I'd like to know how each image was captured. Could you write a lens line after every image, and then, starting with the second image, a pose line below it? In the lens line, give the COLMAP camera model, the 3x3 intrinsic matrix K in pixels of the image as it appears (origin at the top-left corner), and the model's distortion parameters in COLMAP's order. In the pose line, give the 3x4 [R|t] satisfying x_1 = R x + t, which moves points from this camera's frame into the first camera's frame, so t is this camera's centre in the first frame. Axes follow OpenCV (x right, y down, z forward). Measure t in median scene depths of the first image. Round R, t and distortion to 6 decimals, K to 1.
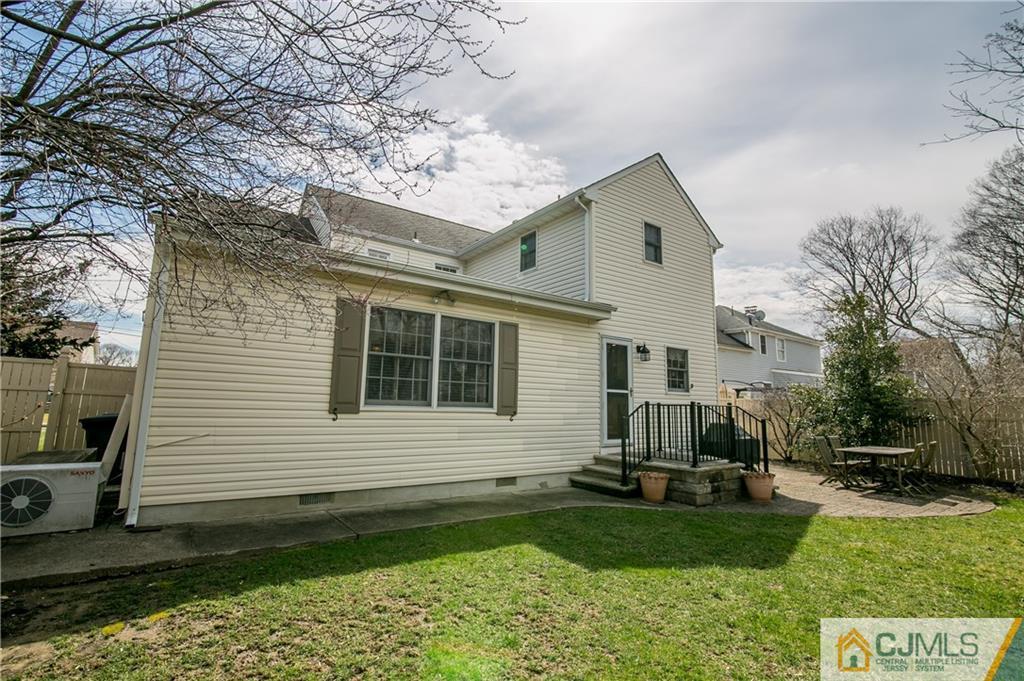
lens RADIAL K [[470.9, 0, 511.7], [0, 470.9, 337.0], [0, 0, 1]] dist [-0.020549, 0.000606]
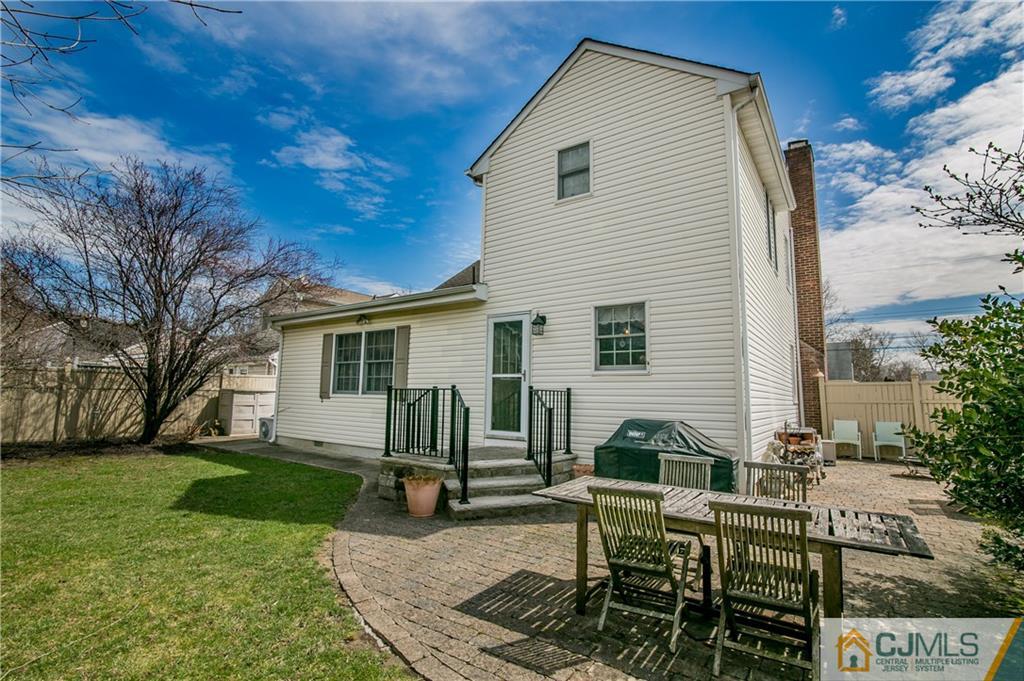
lens RADIAL K [[470.9, 0, 510.2], [0, 470.9, 341.6], [0, 0, 1]] dist [-0.020549, 0.000606]
pose [[0.324063, -0.118365, -0.938602, 1.081276], [0.134138, 0.987867, -0.078265, 0.125810], [0.936478, -0.100539, 0.336008, 0.744528]]
